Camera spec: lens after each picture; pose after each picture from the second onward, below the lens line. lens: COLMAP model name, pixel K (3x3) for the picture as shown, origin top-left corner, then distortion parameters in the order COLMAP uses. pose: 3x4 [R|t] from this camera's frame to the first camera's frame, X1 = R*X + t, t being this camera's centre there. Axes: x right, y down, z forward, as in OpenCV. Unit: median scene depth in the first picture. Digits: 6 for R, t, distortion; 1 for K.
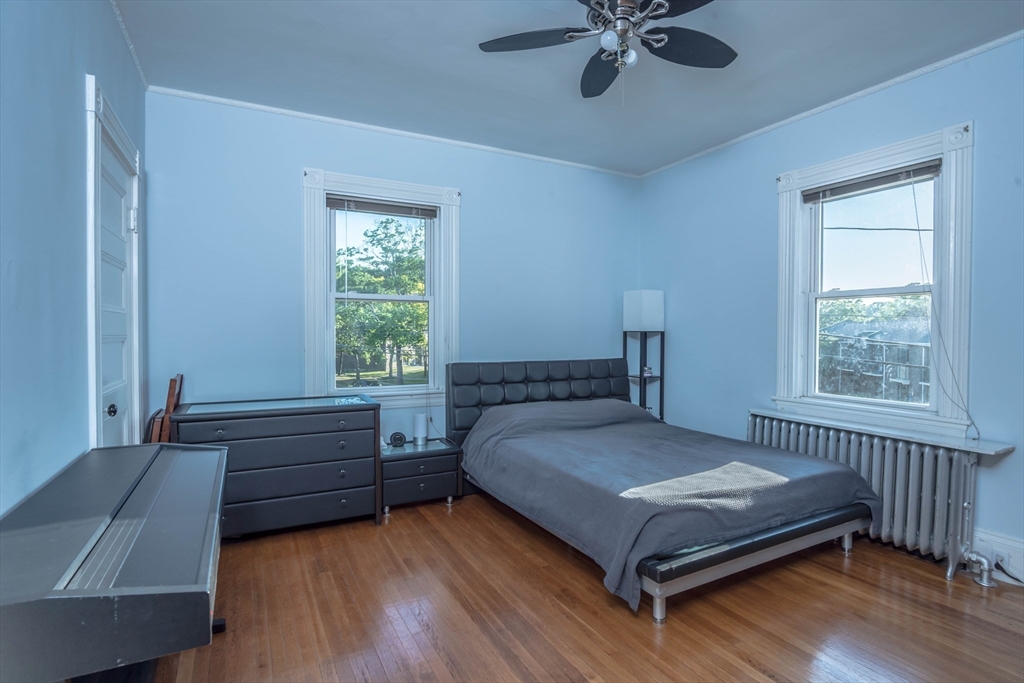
lens RADIAL K [[509.4, 0, 512.0], [0, 509.4, 341.5], [0, 0, 1]] dist [-0.023301, 0.001858]
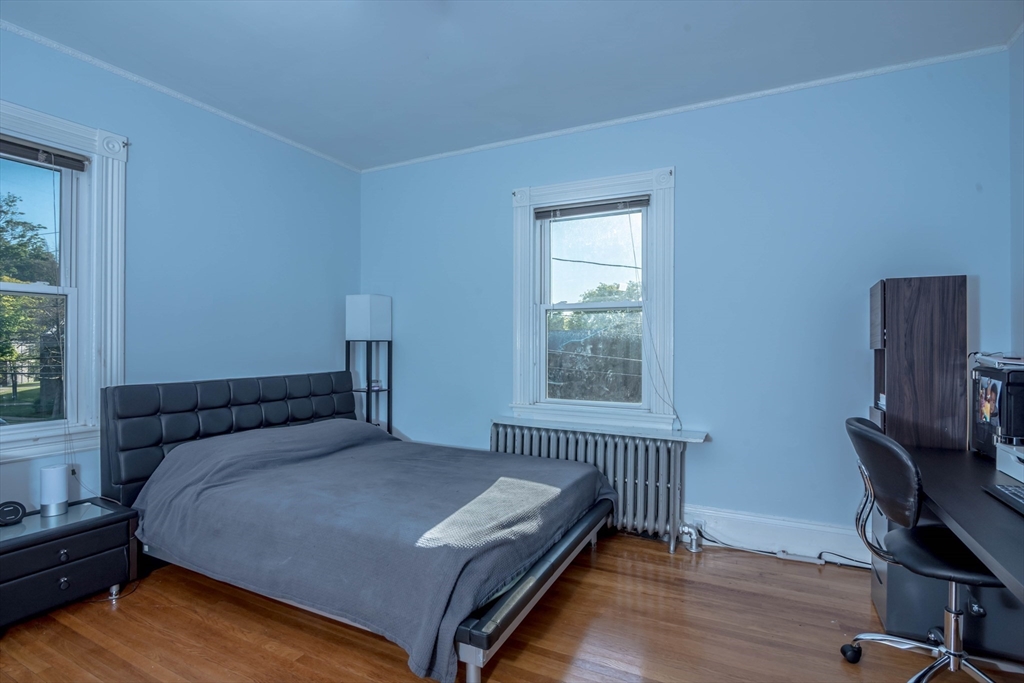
lens RADIAL K [[509.4, 0, 512.0], [0, 509.4, 341.5], [0, 0, 1]] dist [-0.023301, 0.001858]
pose [[0.819959, 0.000642, 0.572422, -0.081903], [0.009932, 0.999833, -0.015348, -0.002893], [-0.572336, 0.018270, 0.819816, 0.173513]]
